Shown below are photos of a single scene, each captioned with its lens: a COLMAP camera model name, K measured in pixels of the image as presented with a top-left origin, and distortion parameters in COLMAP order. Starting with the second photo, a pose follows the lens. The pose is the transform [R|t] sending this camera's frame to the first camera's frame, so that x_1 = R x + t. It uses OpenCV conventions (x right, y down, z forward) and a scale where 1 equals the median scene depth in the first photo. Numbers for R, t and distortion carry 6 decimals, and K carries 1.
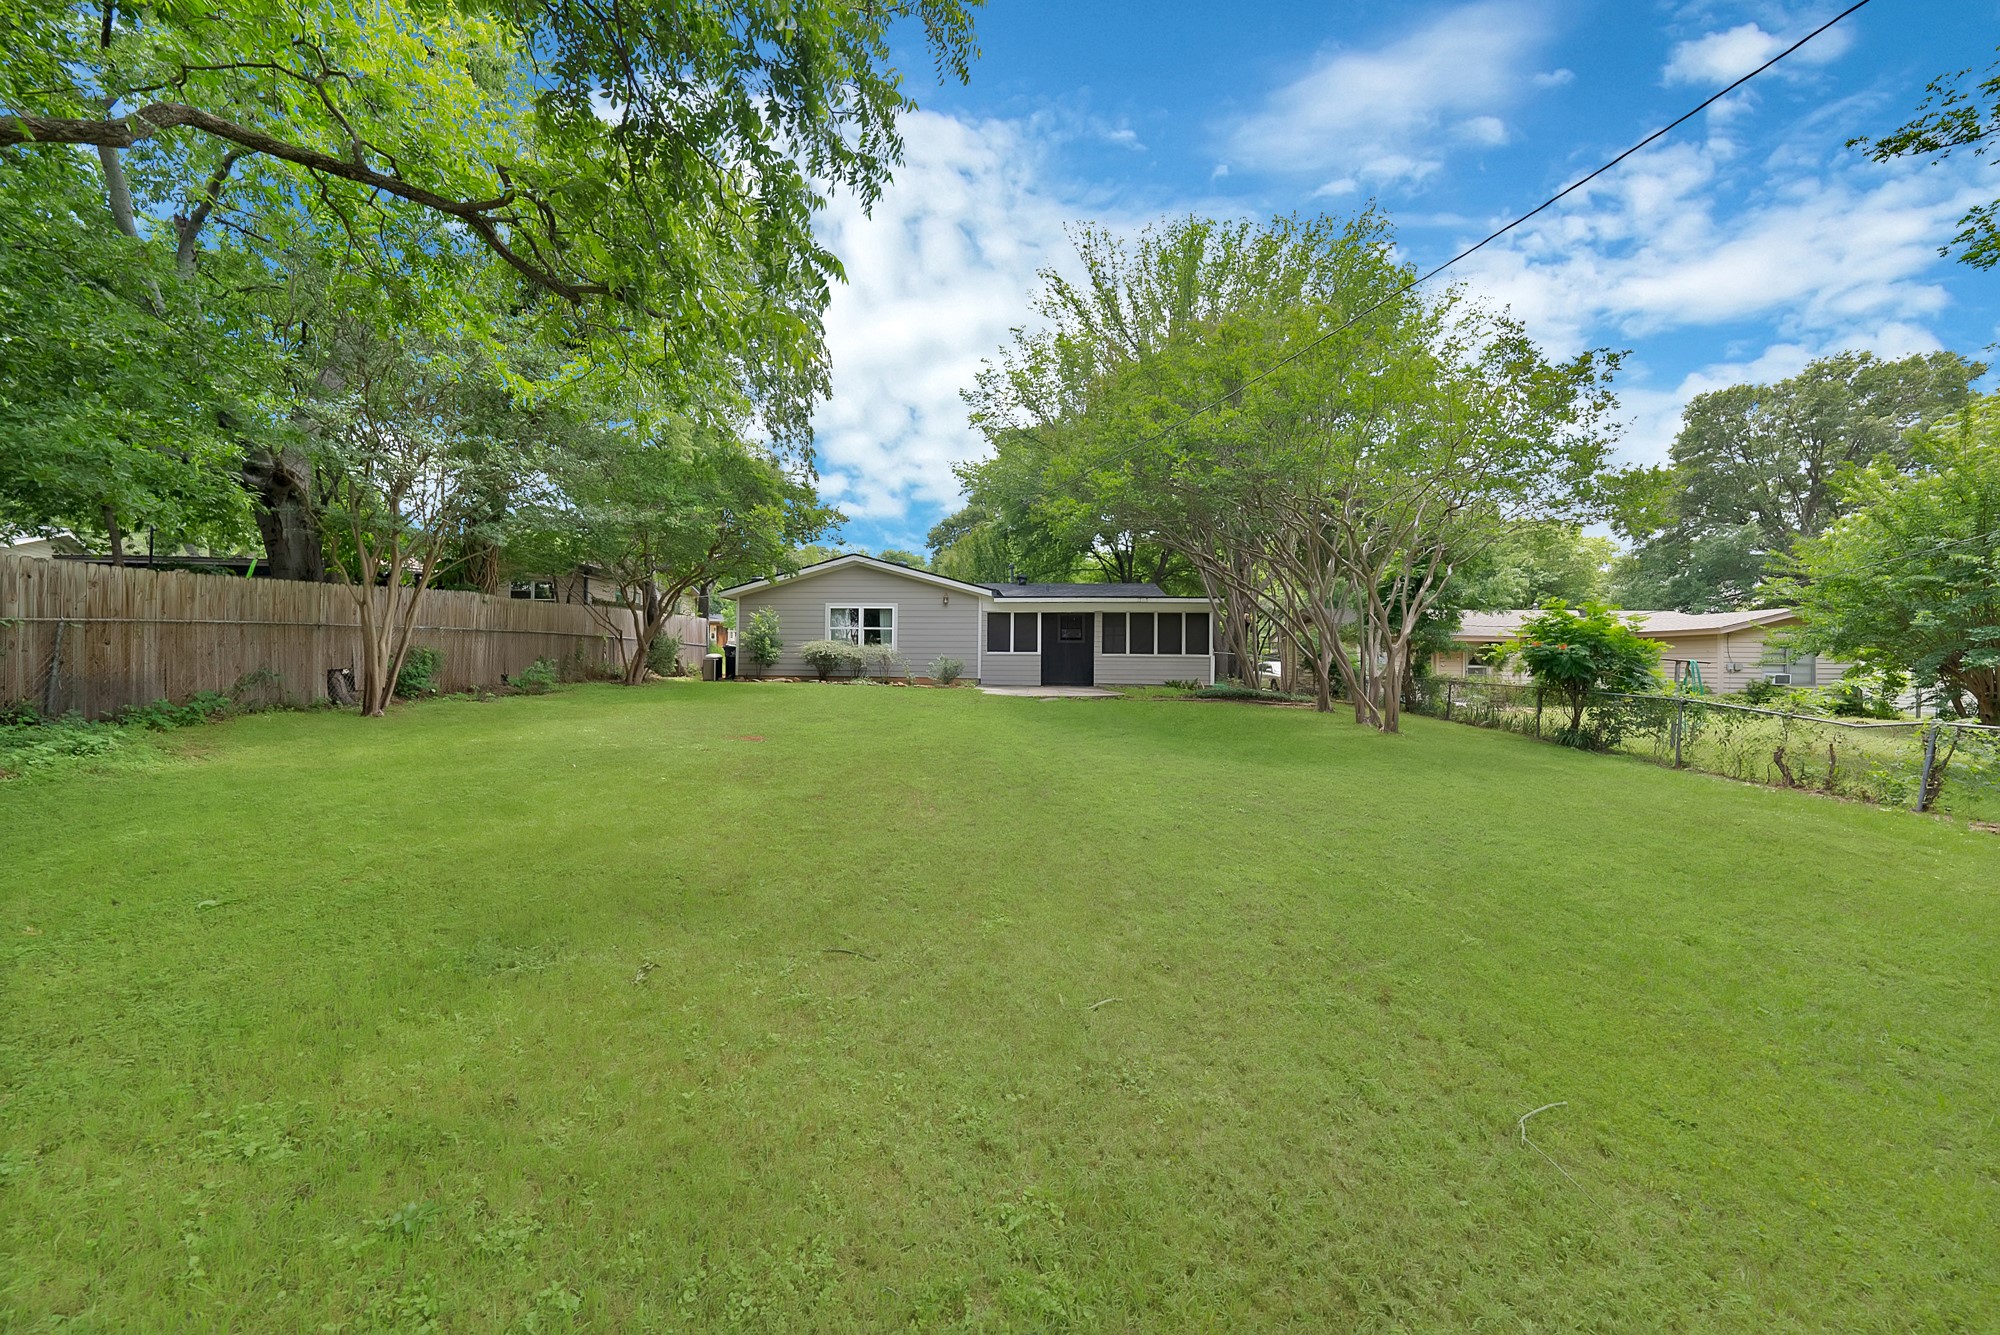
lens RADIAL K [[720.4, 0, 1000.2], [0, 720.4, 657.8], [0, 0, 1]] dist [-0.028379, 0.006321]
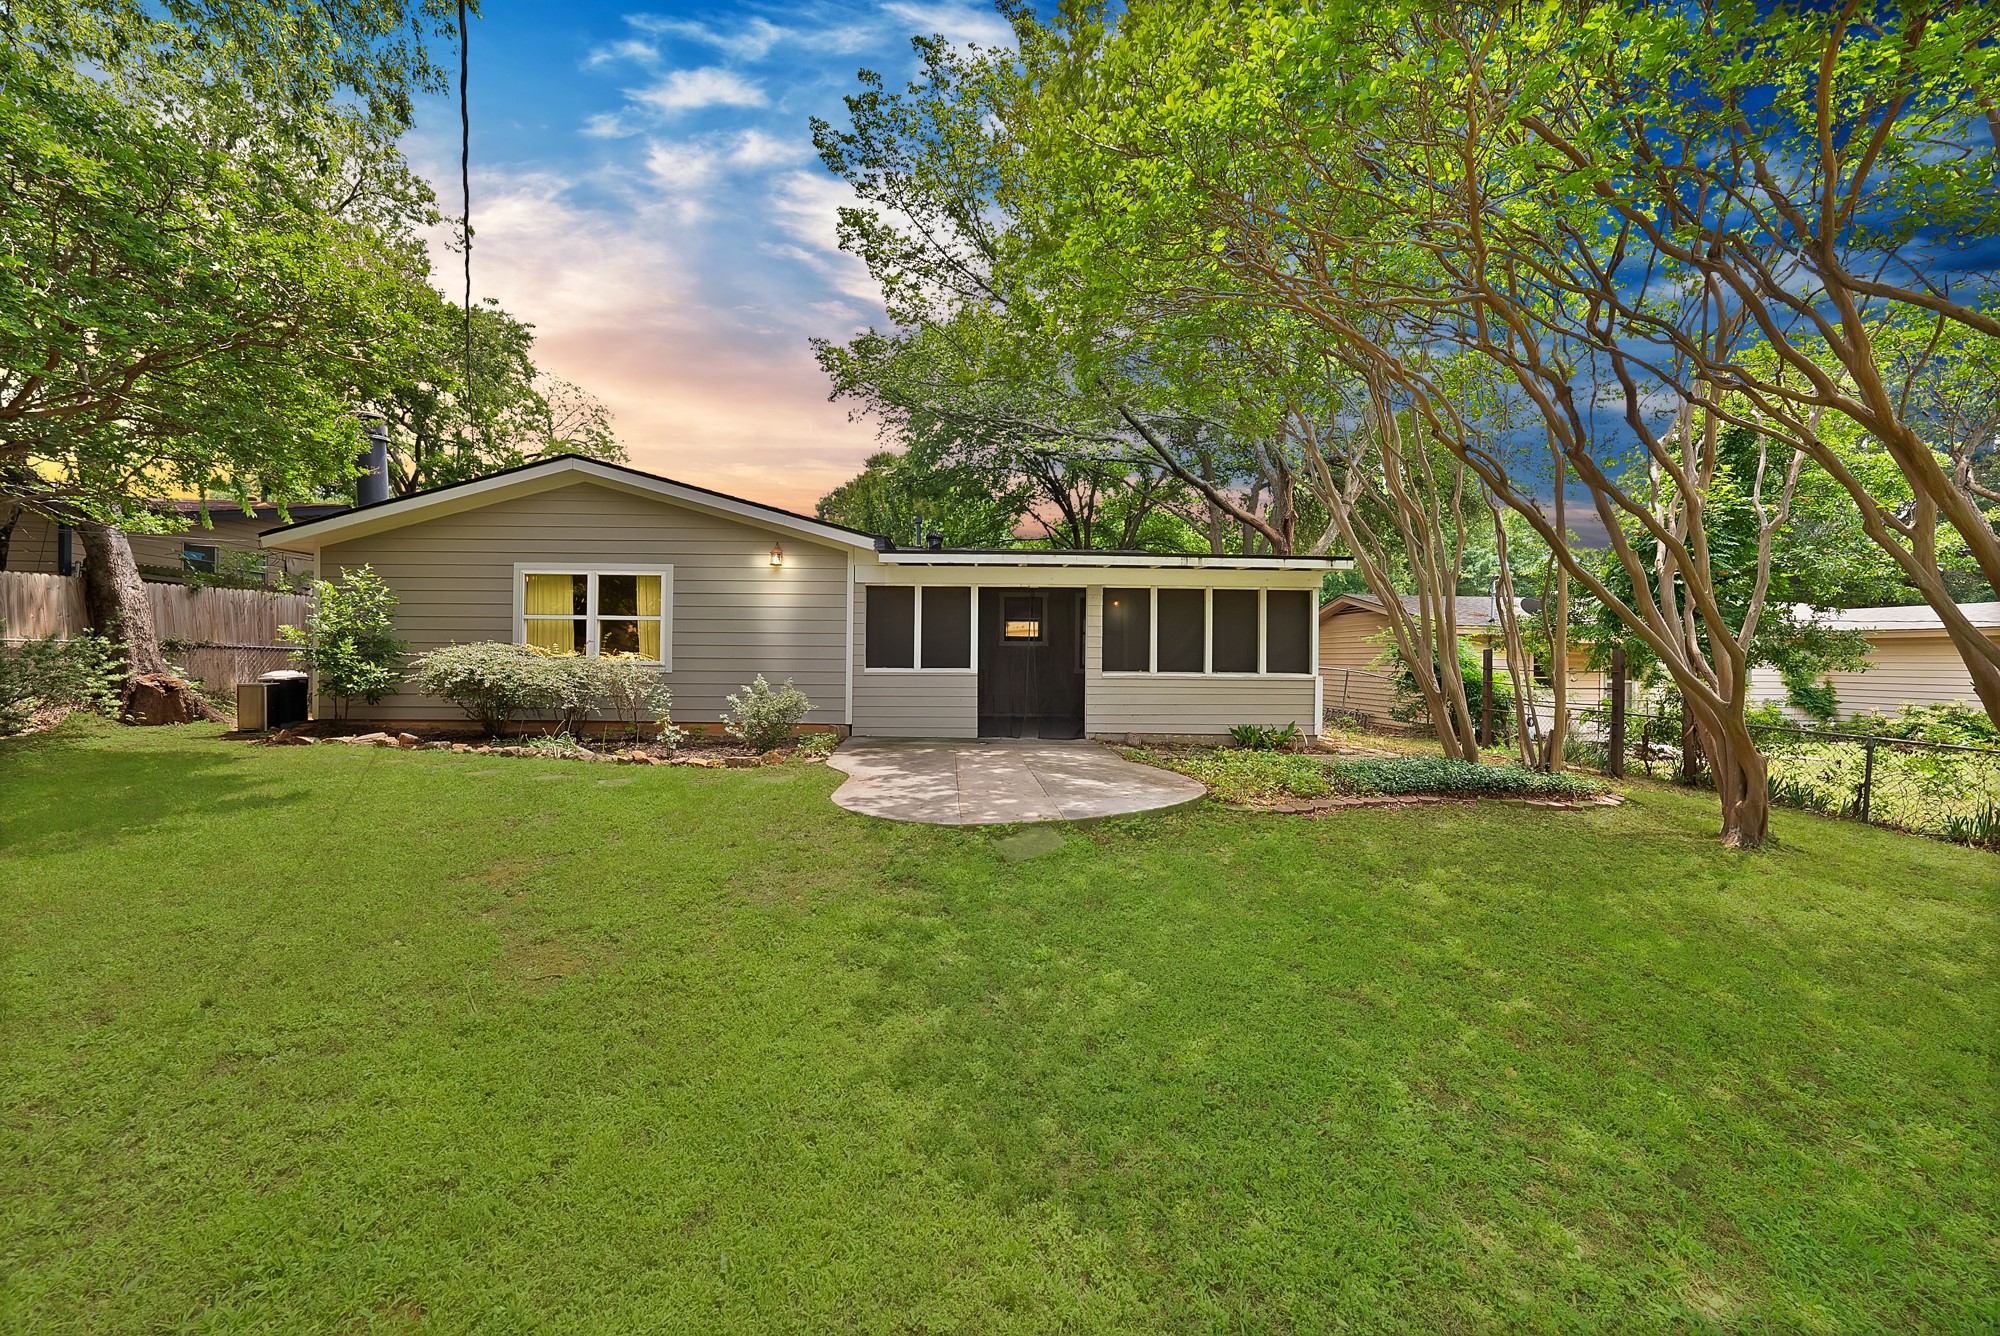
lens RADIAL K [[720.4, 0, 1000.2], [0, 720.4, 658.3], [0, 0, 1]] dist [-0.028379, 0.006321]
pose [[0.992120, -0.002259, 0.125273, 0.011080], [0.001038, 0.999951, 0.009808, -0.018993], [-0.125289, -0.009601, 0.992074, 0.512938]]
